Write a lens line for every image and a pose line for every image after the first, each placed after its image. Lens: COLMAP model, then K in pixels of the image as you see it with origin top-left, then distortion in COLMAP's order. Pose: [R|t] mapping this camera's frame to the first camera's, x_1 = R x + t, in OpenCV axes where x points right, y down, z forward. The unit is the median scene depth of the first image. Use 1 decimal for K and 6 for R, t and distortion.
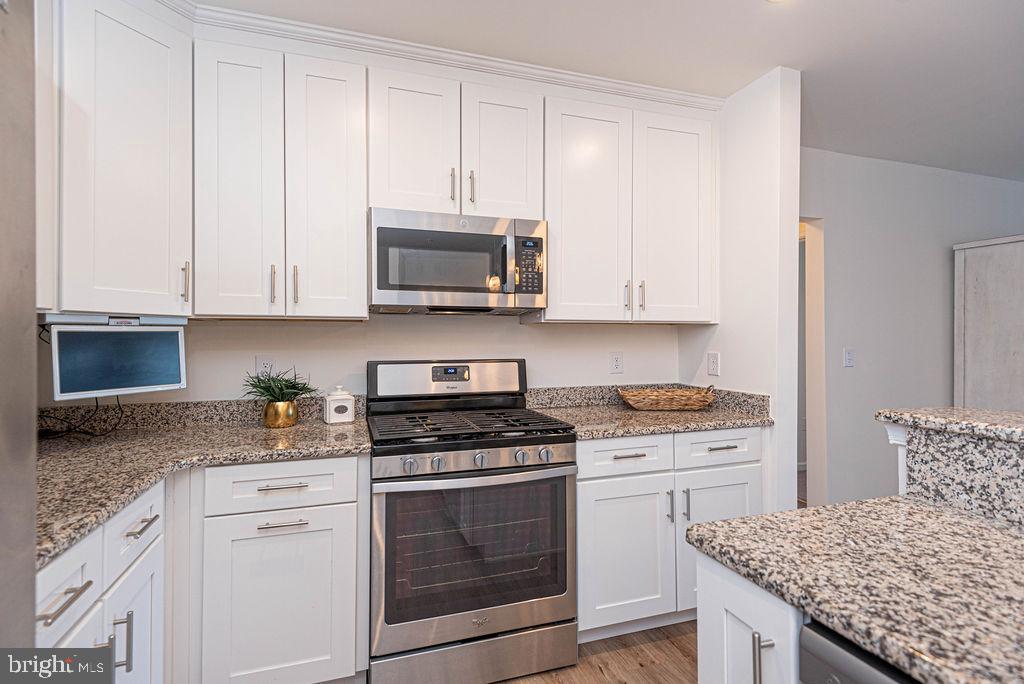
lens RADIAL K [[465.5, 0, 506.4], [0, 465.5, 341.7], [0, 0, 1]] dist [0.014090, -0.003443]
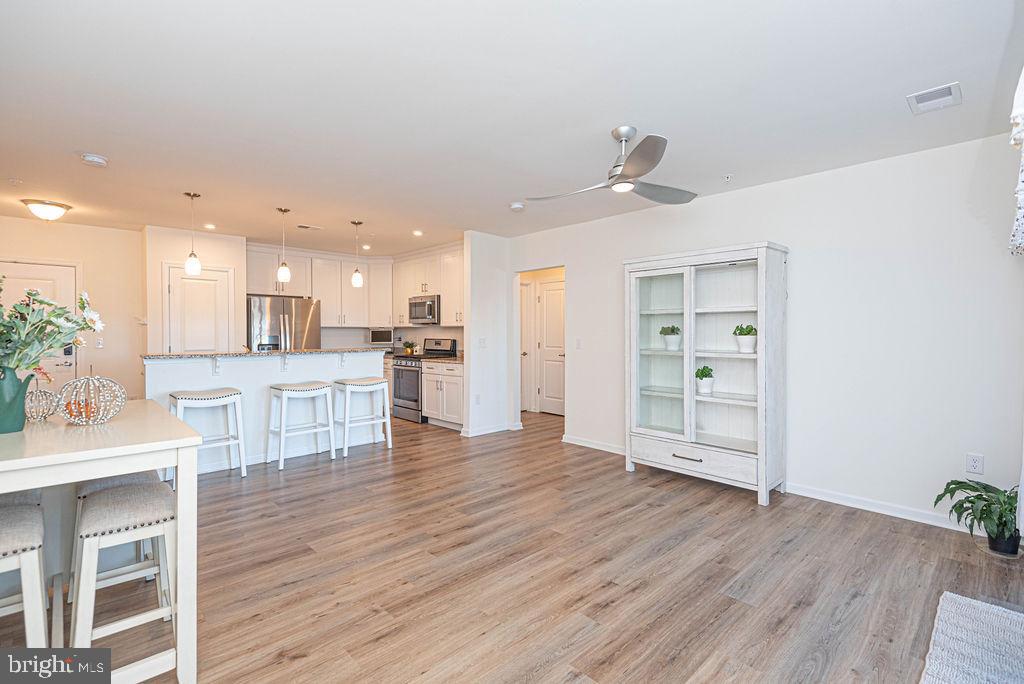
lens RADIAL K [[465.5, 0, 502.7], [0, 465.5, 334.7], [0, 0, 1]] dist [0.014090, -0.003443]
pose [[0.399288, 0.009887, -0.916772, 3.239830], [-0.002585, 0.999950, 0.009658, -0.022616], [0.916822, -0.001487, 0.399294, 0.156606]]
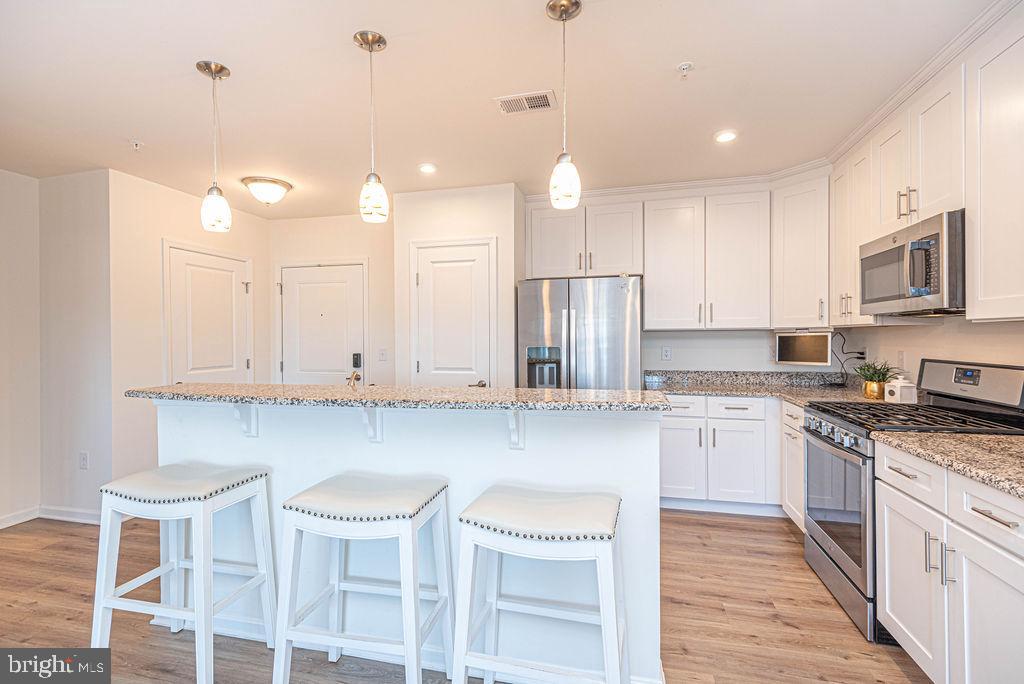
lens RADIAL K [[465.5, 0, 517.9], [0, 465.5, 335.6], [0, 0, 1]] dist [0.014090, -0.003443]
pose [[-0.546942, 0.004680, -0.837158, 1.337506], [0.007723, 0.999970, 0.000545, -0.026625], [0.837135, -0.006167, -0.546961, 0.826465]]
